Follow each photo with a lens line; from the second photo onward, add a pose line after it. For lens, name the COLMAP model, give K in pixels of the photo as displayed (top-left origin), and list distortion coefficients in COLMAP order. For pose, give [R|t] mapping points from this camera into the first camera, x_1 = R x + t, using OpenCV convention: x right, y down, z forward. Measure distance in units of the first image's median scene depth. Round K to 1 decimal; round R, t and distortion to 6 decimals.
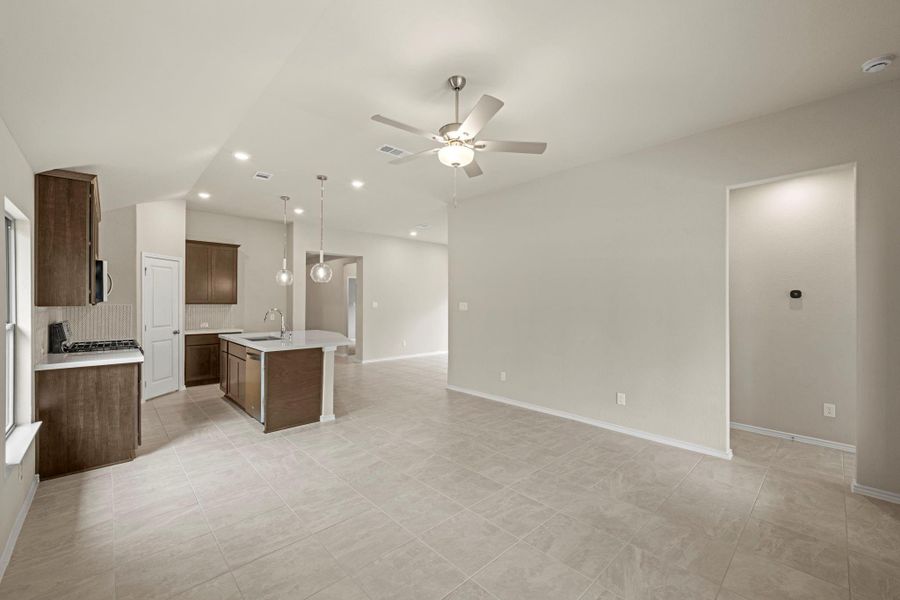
lens RADIAL K [[367.5, 0, 444.4], [0, 367.5, 301.3], [0, 0, 1]] dist [0.002740, 0.000418]
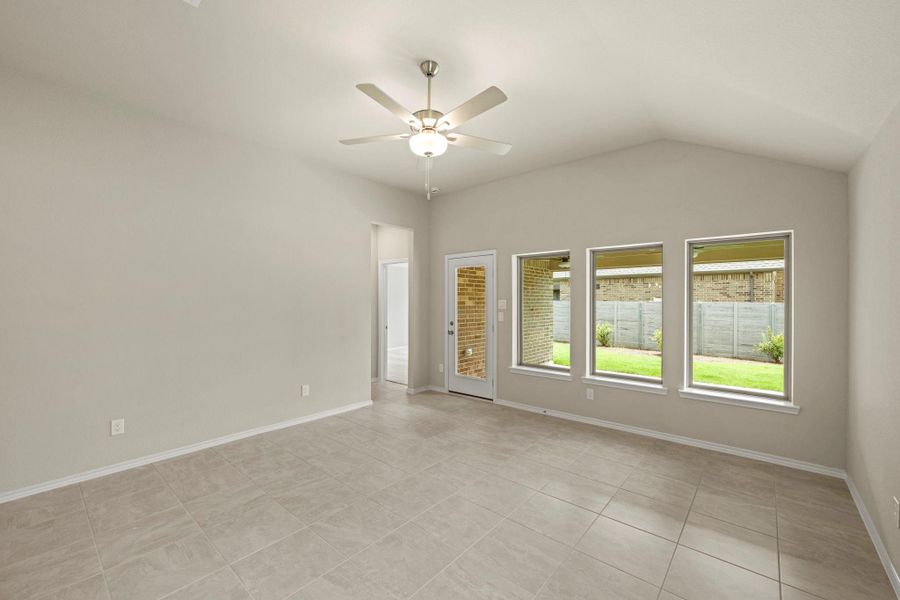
lens RADIAL K [[367.5, 0, 446.5], [0, 367.5, 298.7], [0, 0, 1]] dist [0.002740, 0.000418]
pose [[-0.111033, 0.003563, 0.993810, -0.692370], [-0.002677, 0.999989, -0.003885, 0.002440], [-0.993813, -0.003092, -0.111022, 0.794150]]
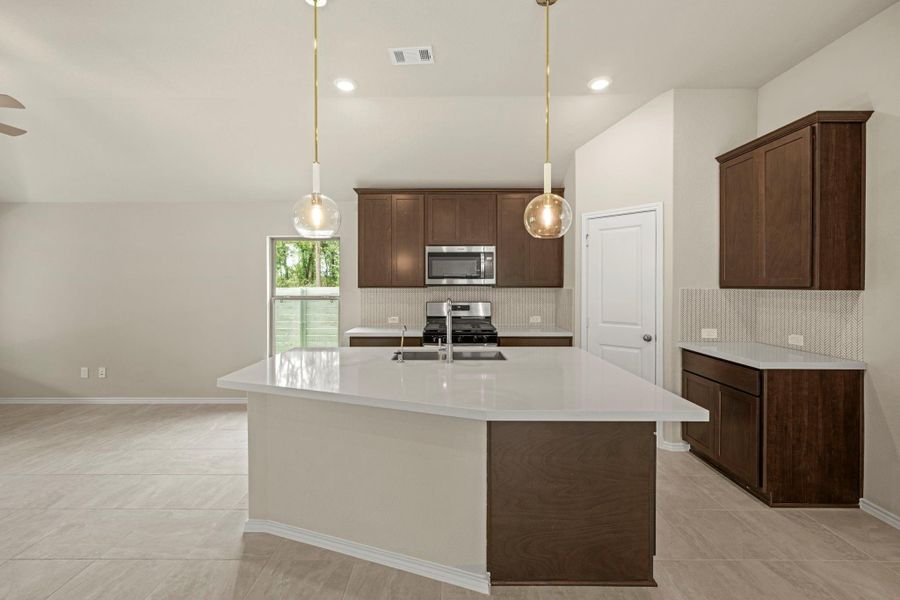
lens RADIAL K [[387.2, 0, 446.1], [0, 387.2, 286.1], [0, 0, 1]] dist [0.003032, -0.000742]
pose [[-0.680933, 0.001714, -0.732344, -0.134846], [0.001944, 0.999998, 0.000533, 0.006004], [0.732343, -0.001061, -0.680935, 1.878825]]
